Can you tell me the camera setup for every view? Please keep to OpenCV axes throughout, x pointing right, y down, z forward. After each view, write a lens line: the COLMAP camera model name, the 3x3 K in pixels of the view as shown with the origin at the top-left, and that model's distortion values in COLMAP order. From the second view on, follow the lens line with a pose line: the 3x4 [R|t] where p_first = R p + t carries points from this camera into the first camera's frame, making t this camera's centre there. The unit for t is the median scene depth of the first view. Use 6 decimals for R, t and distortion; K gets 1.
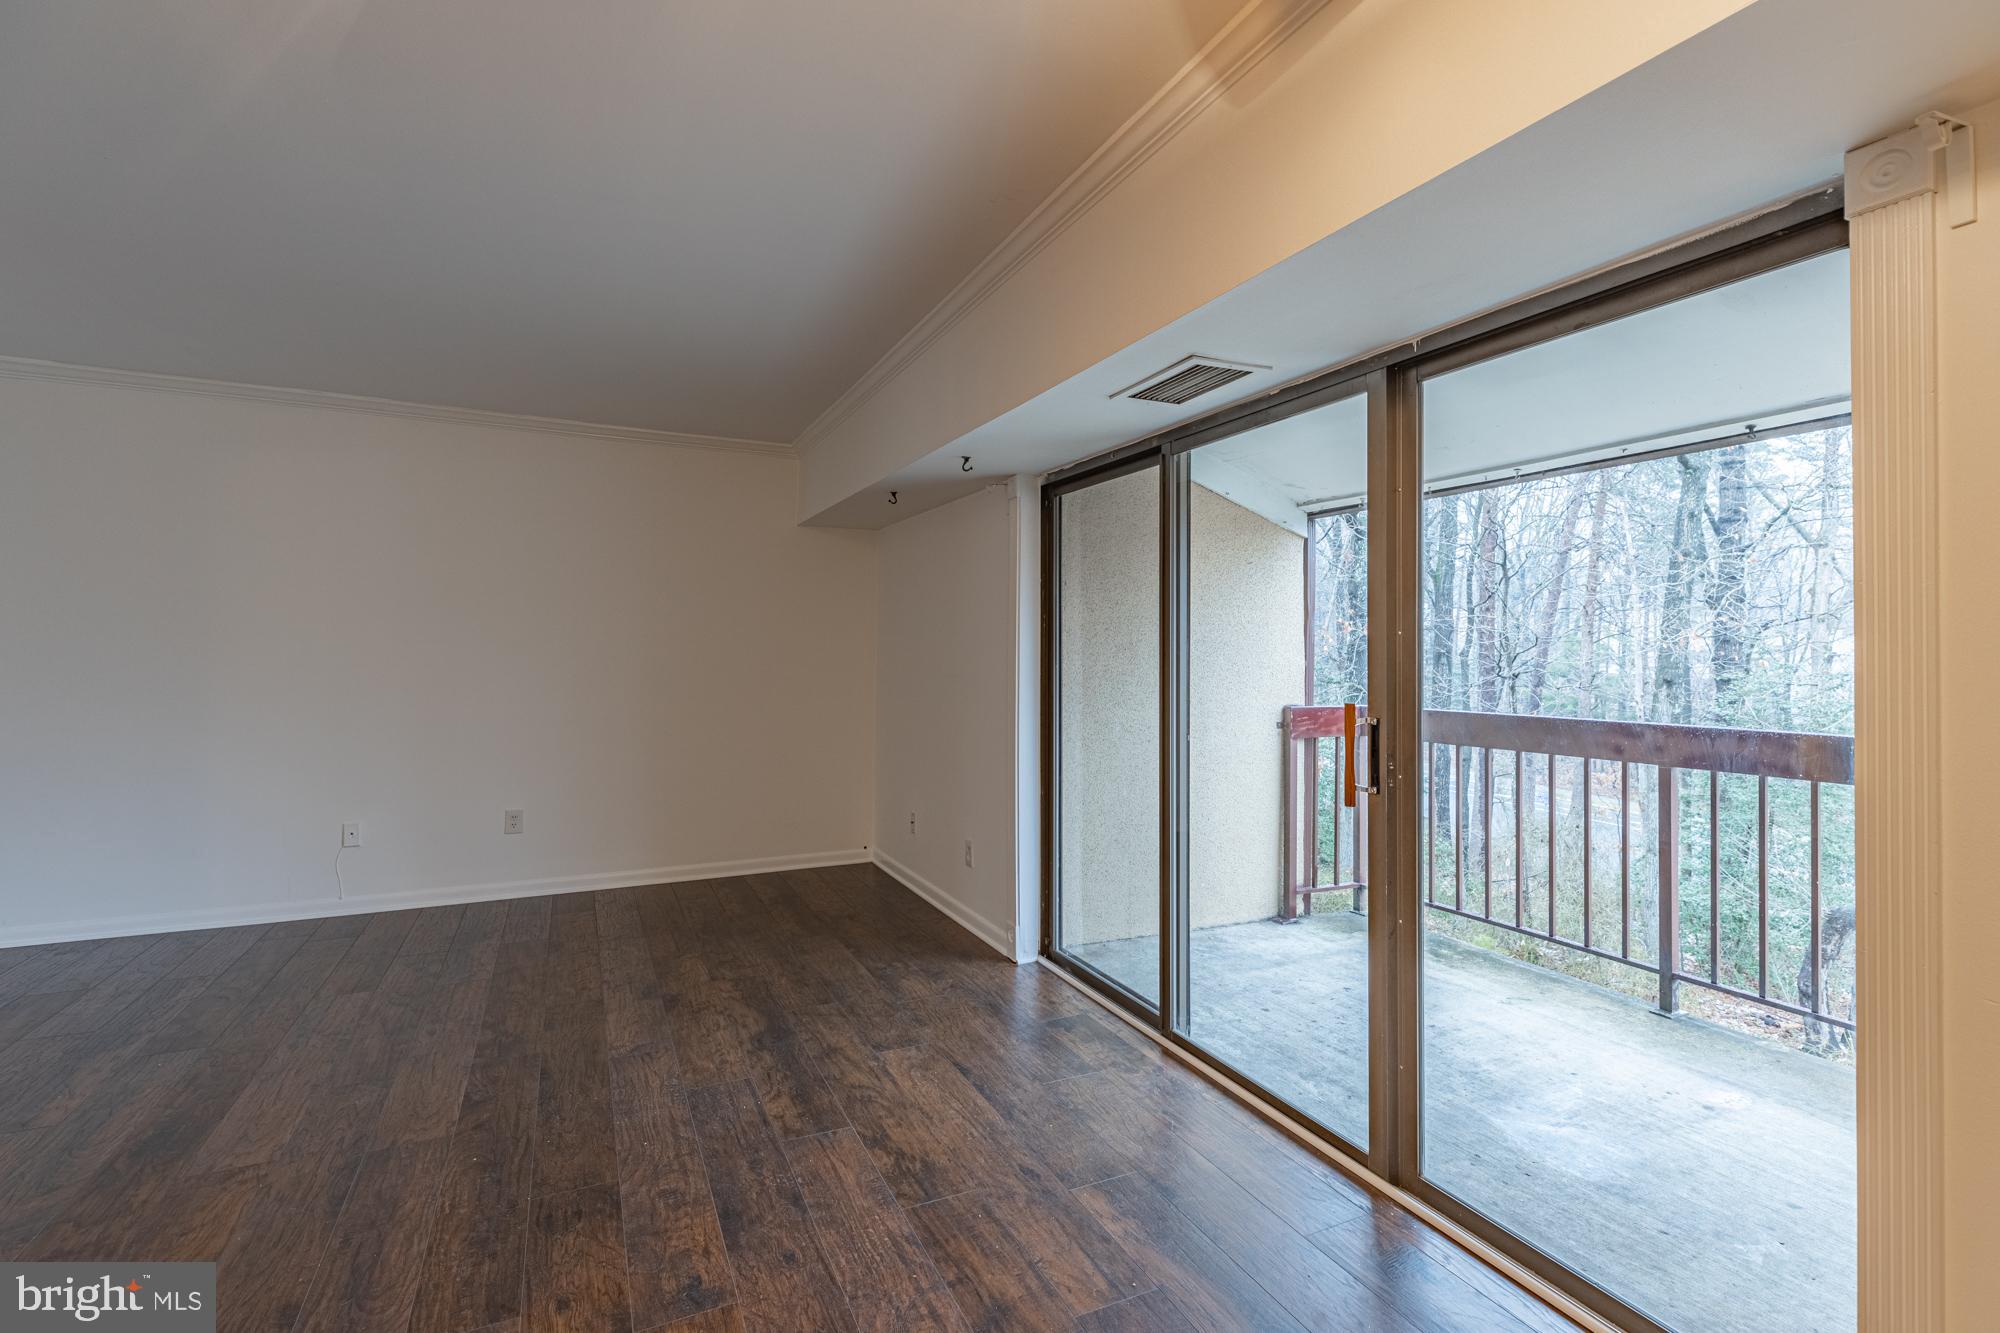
lens RADIAL K [[902.3, 0, 990.6], [0, 902.3, 647.0], [0, 0, 1]] dist [0.003216, 0.002492]
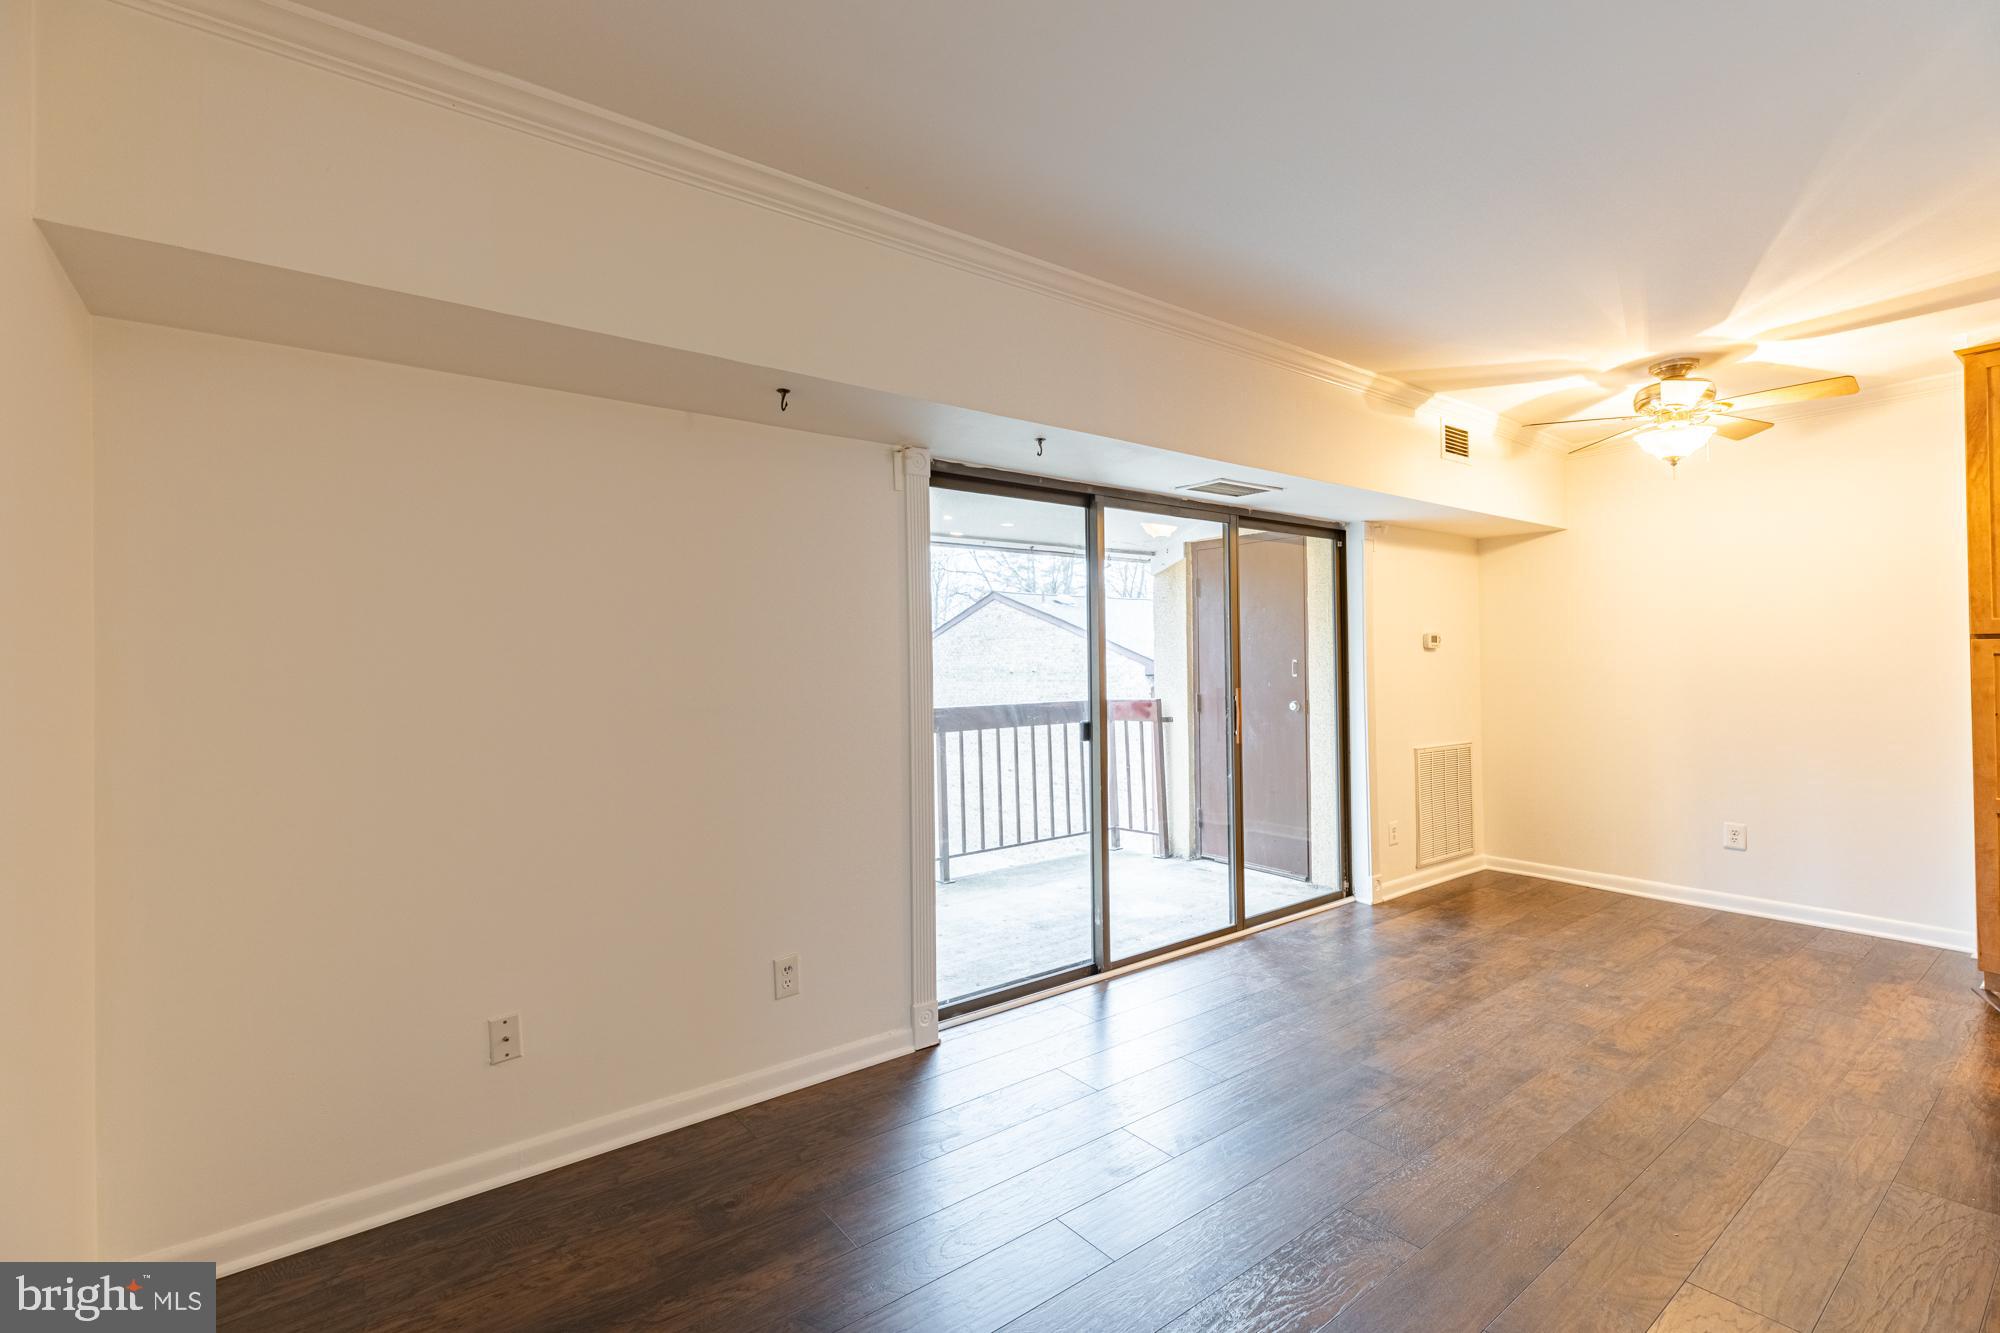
lens RADIAL K [[902.3, 0, 1011.3], [0, 902.3, 657.2], [0, 0, 1]] dist [0.003216, 0.002492]
pose [[-0.225152, 0.006504, 0.974302, -0.880610], [0.003988, 0.999975, -0.005754, 0.004658], [-0.974315, 0.002590, -0.225172, 1.250224]]
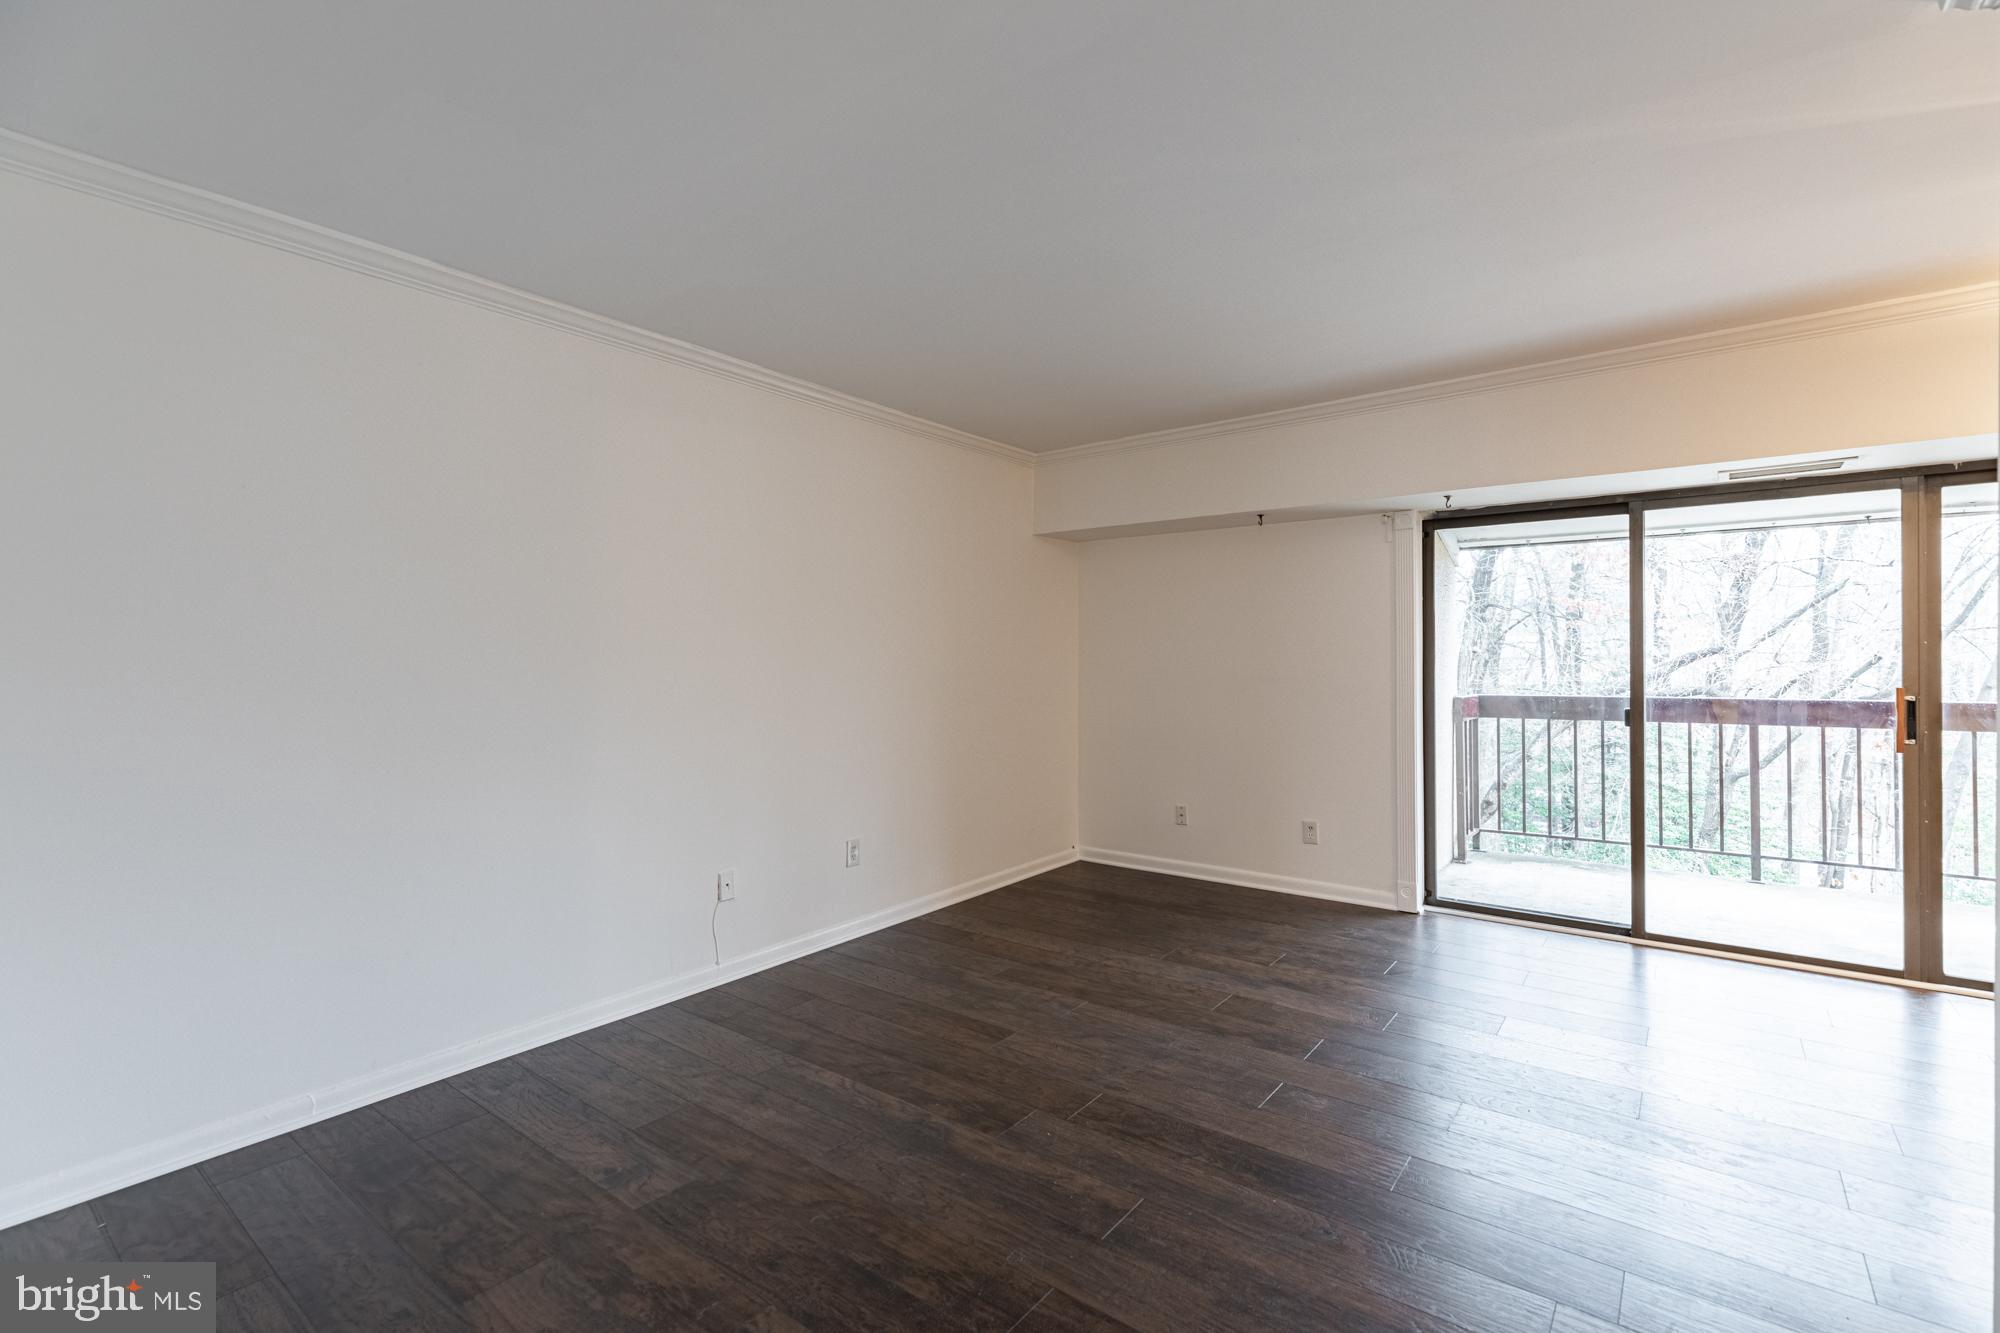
lens RADIAL K [[902.3, 0, 986.7], [0, 902.3, 665.1], [0, 0, 1]] dist [0.003216, 0.002492]
pose [[0.891531, -0.016367, 0.452664, -1.150821], [0.007518, 0.999744, 0.021341, -0.014844], [-0.452897, -0.015623, 0.891426, 0.207393]]
